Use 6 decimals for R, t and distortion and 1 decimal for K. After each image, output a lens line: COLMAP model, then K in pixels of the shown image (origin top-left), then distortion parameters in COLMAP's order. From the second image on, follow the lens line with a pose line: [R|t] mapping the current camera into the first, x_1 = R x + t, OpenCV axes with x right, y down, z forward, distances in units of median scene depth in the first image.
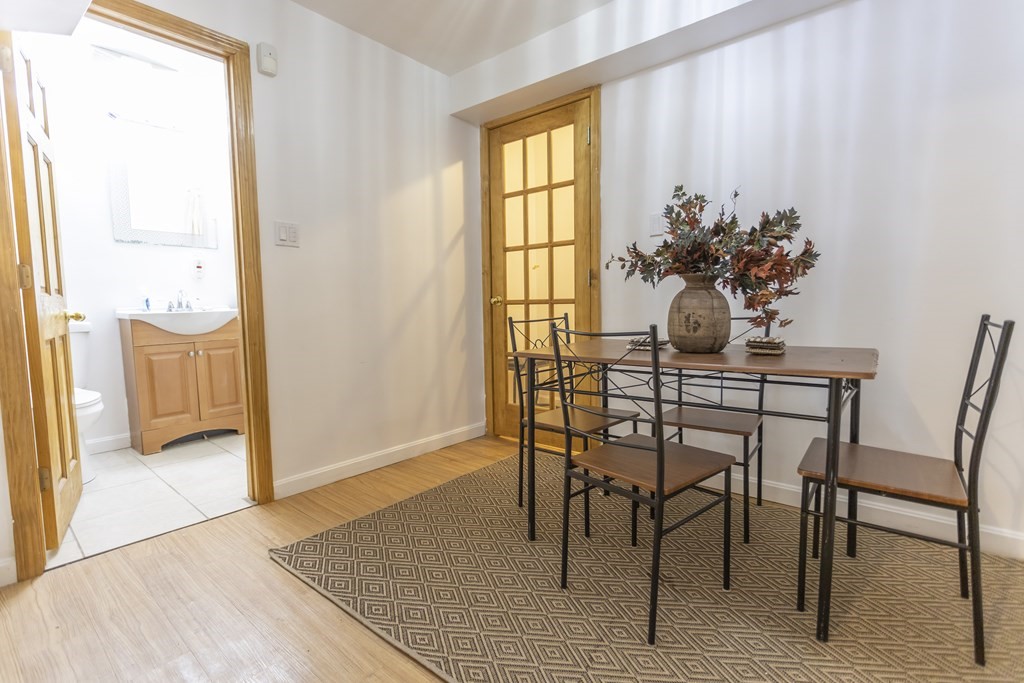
lens RADIAL K [[492.7, 0, 518.8], [0, 492.7, 339.8], [0, 0, 1]] dist [0.002651, 0.001498]
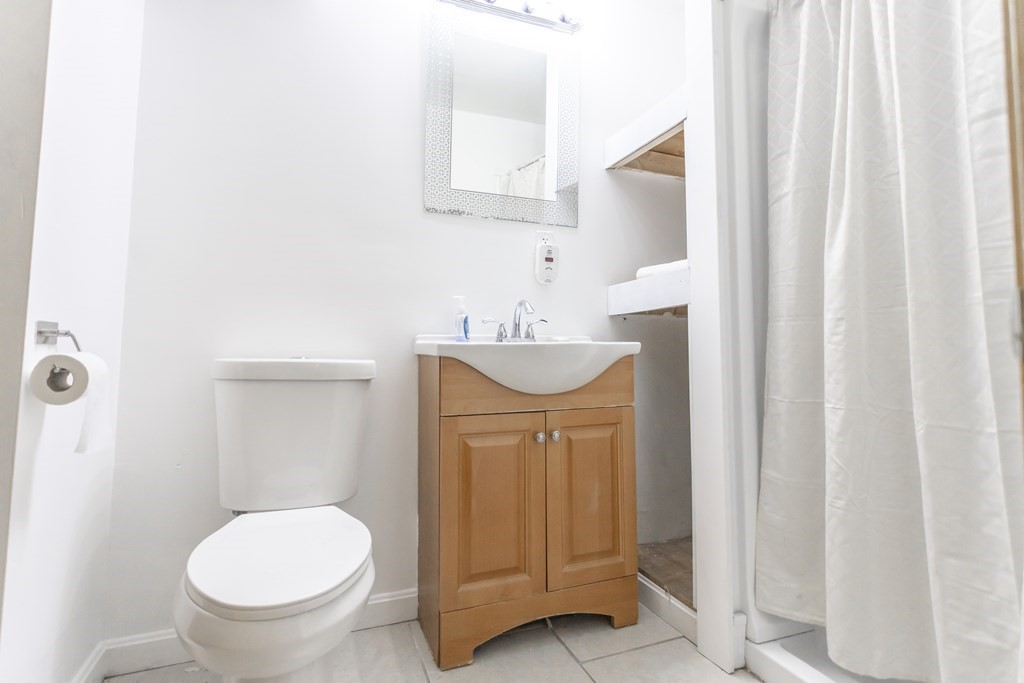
lens RADIAL K [[492.7, 0, 507.8], [0, 492.7, 343.8], [0, 0, 1]] dist [0.002651, 0.001498]
pose [[0.875039, 0.022376, -0.483535, -0.472751], [-0.065017, 0.995312, -0.071602, -0.021779], [0.479666, 0.094092, 0.872391, 0.584974]]
